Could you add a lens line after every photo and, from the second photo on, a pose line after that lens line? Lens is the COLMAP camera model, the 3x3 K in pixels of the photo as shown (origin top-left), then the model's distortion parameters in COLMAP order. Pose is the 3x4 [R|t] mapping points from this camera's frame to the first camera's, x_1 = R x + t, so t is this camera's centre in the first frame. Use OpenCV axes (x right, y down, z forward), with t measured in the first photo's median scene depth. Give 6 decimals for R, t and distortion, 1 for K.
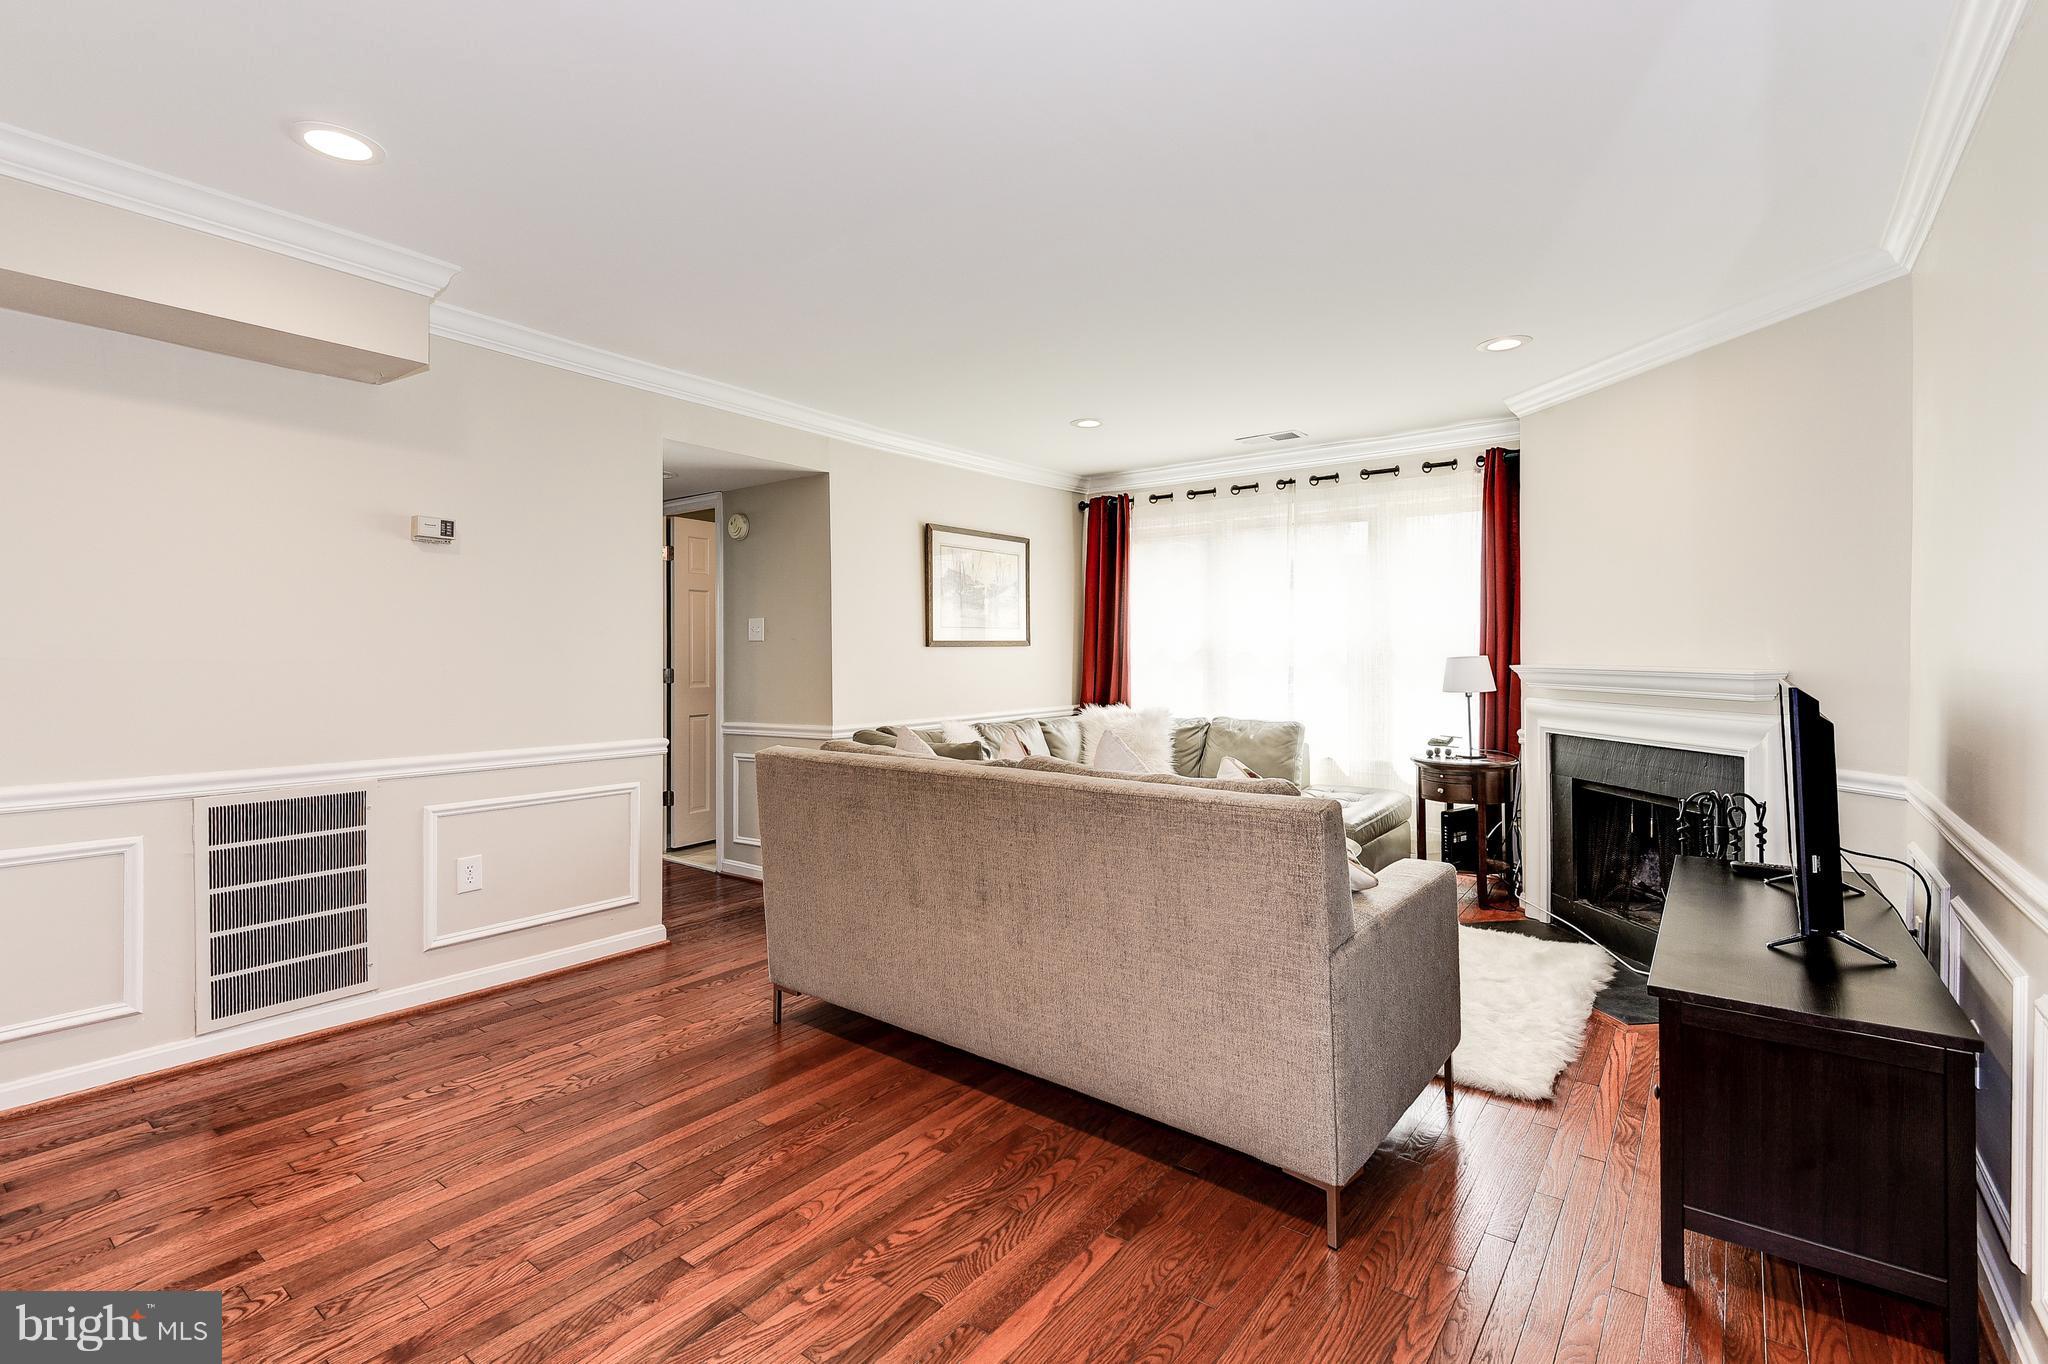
lens RADIAL K [[967.2, 0, 1028.6], [0, 967.2, 649.5], [0, 0, 1]] dist [0.013849, -0.009806]
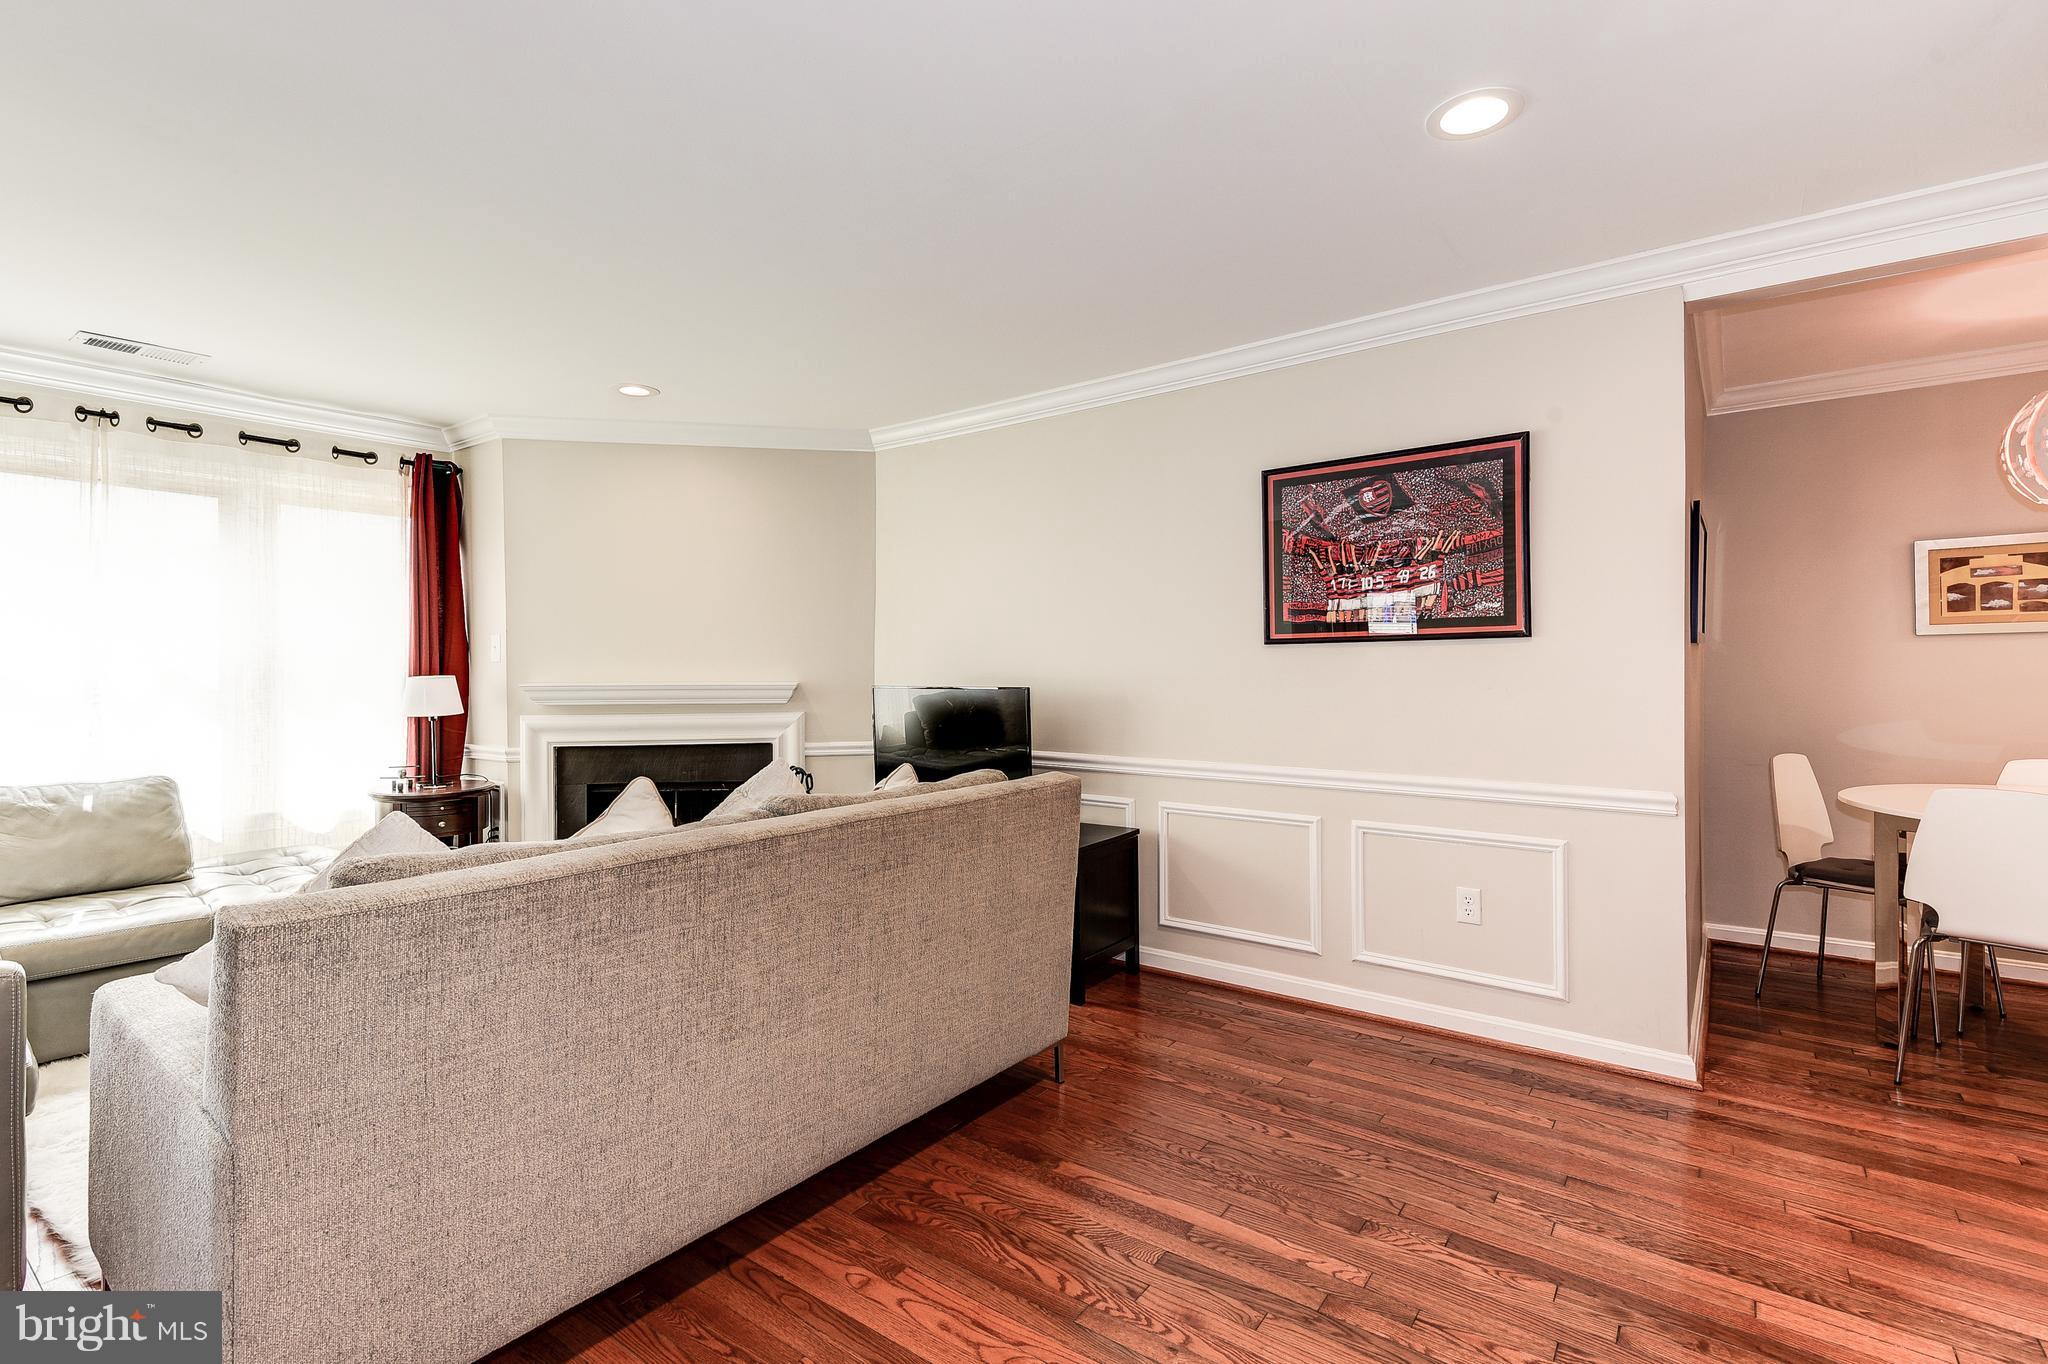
lens RADIAL K [[967.2, 0, 984.4], [0, 967.2, 675.5], [0, 0, 1]] dist [0.013849, -0.009806]
pose [[-0.029106, -0.009895, 0.999527, -0.880922], [0.004200, 0.999941, 0.010022, -0.001453], [-0.999568, 0.004490, -0.029063, 0.911904]]
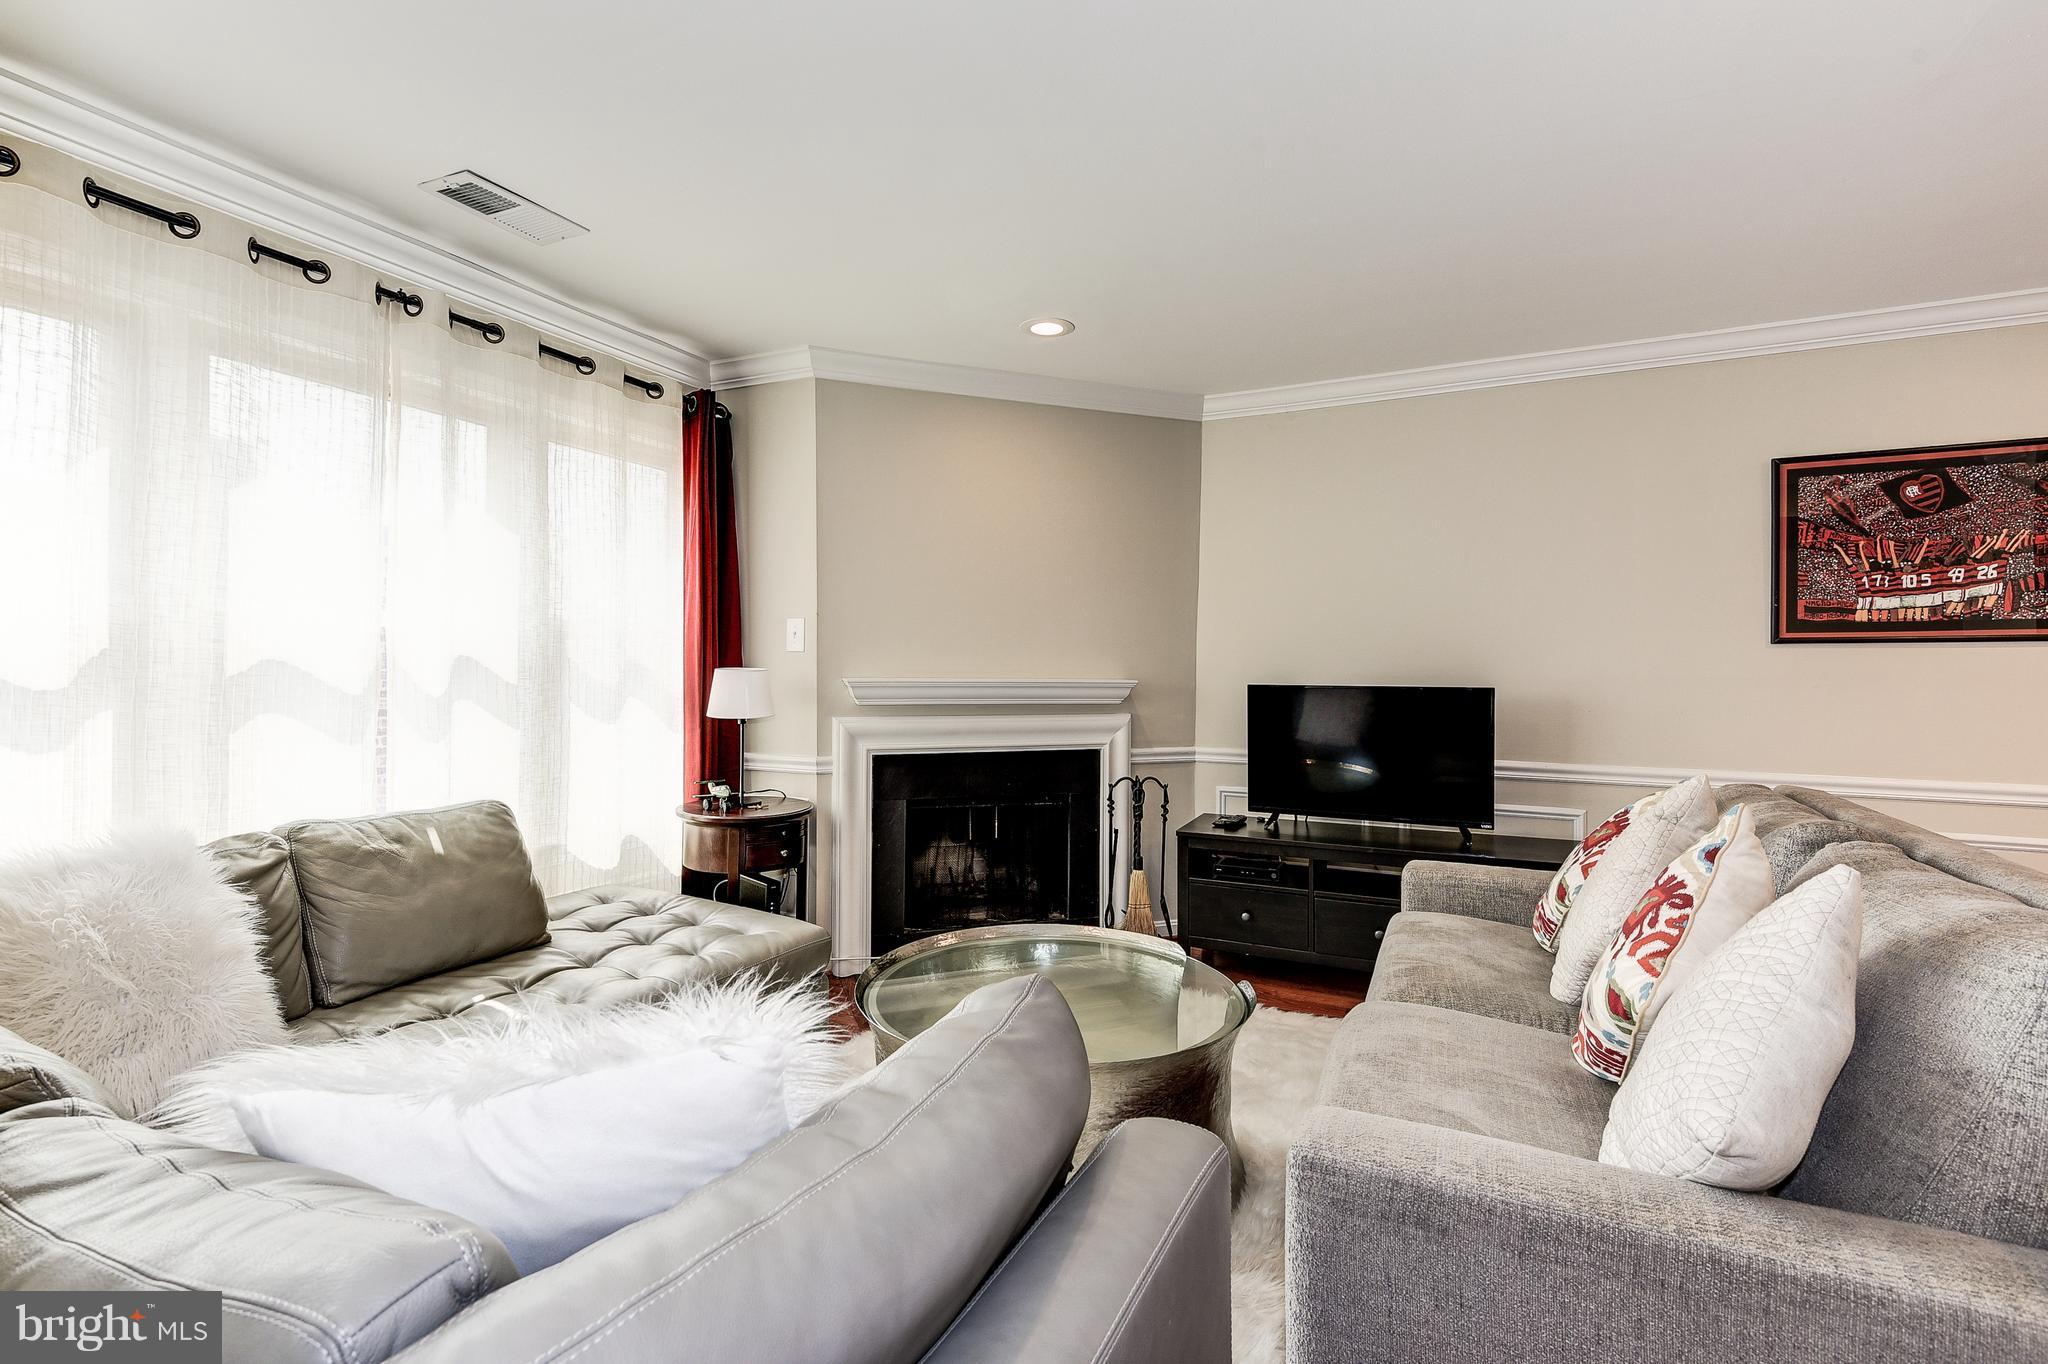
lens RADIAL K [[967.2, 0, 1003.5], [0, 967.2, 673.1], [0, 0, 1]] dist [0.013849, -0.009806]
pose [[-0.221240, -0.009135, 0.975177, -0.559488], [-0.007029, 0.999945, 0.007772, 0.006357], [-0.975194, -0.005135, -0.221292, 1.764719]]
